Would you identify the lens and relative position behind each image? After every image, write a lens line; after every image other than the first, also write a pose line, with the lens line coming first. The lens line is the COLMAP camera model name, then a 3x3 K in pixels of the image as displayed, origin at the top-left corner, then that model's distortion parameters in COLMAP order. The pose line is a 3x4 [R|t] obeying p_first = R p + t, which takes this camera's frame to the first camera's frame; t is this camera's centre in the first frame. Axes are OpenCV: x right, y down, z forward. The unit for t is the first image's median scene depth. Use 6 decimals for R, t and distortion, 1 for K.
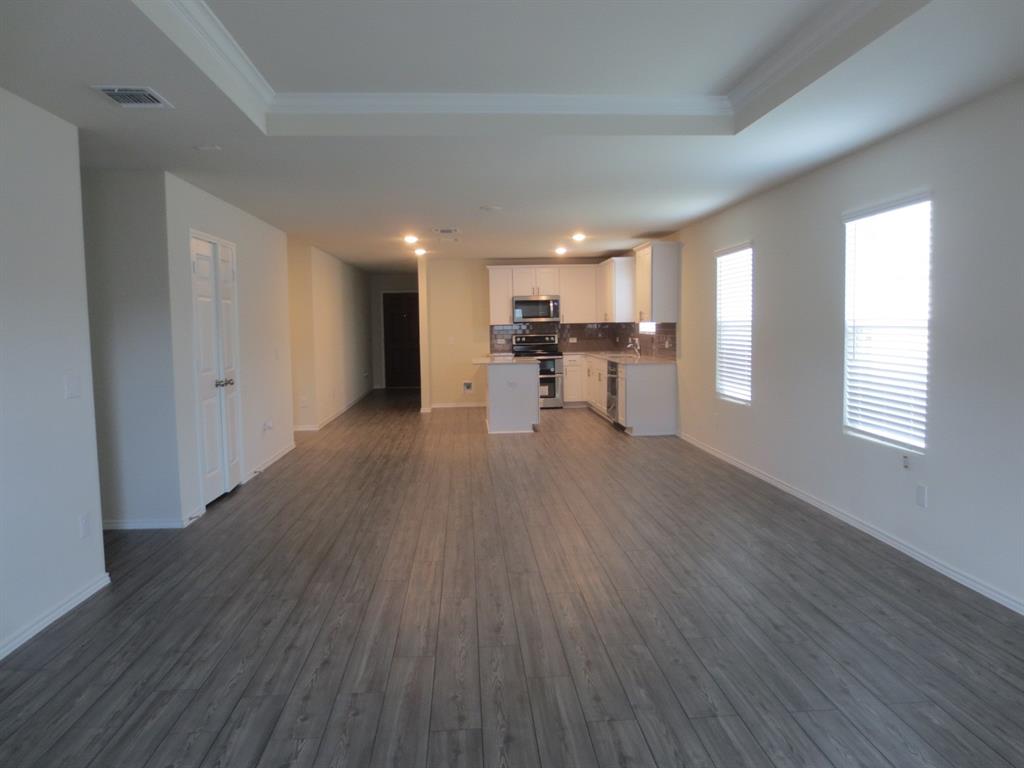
lens RADIAL K [[722.7, 0, 518.2], [0, 722.7, 382.4], [0, 0, 1]] dist [-0.044701, 0.025456]
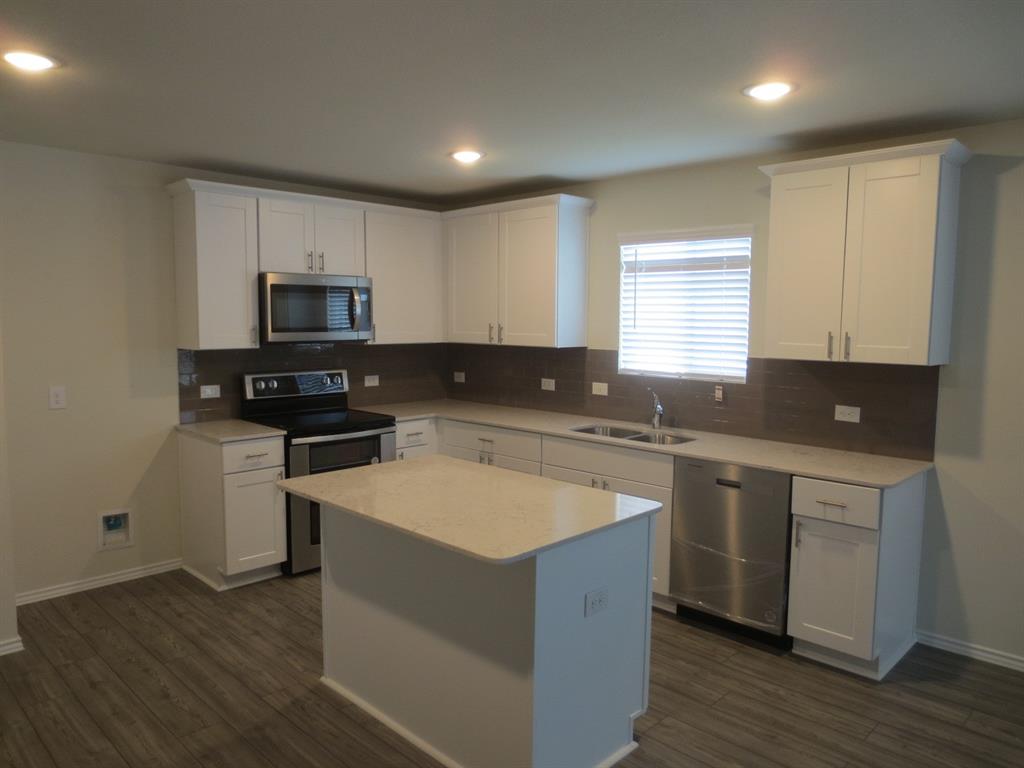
lens RADIAL K [[722.7, 0, 512.5], [0, 722.7, 384.9], [0, 0, 1]] dist [-0.044701, 0.025456]
pose [[0.747937, -0.038242, 0.662667, -0.174309], [0.032903, 0.999248, 0.020528, -0.071628], [-0.662953, 0.006450, 0.748633, 0.706690]]
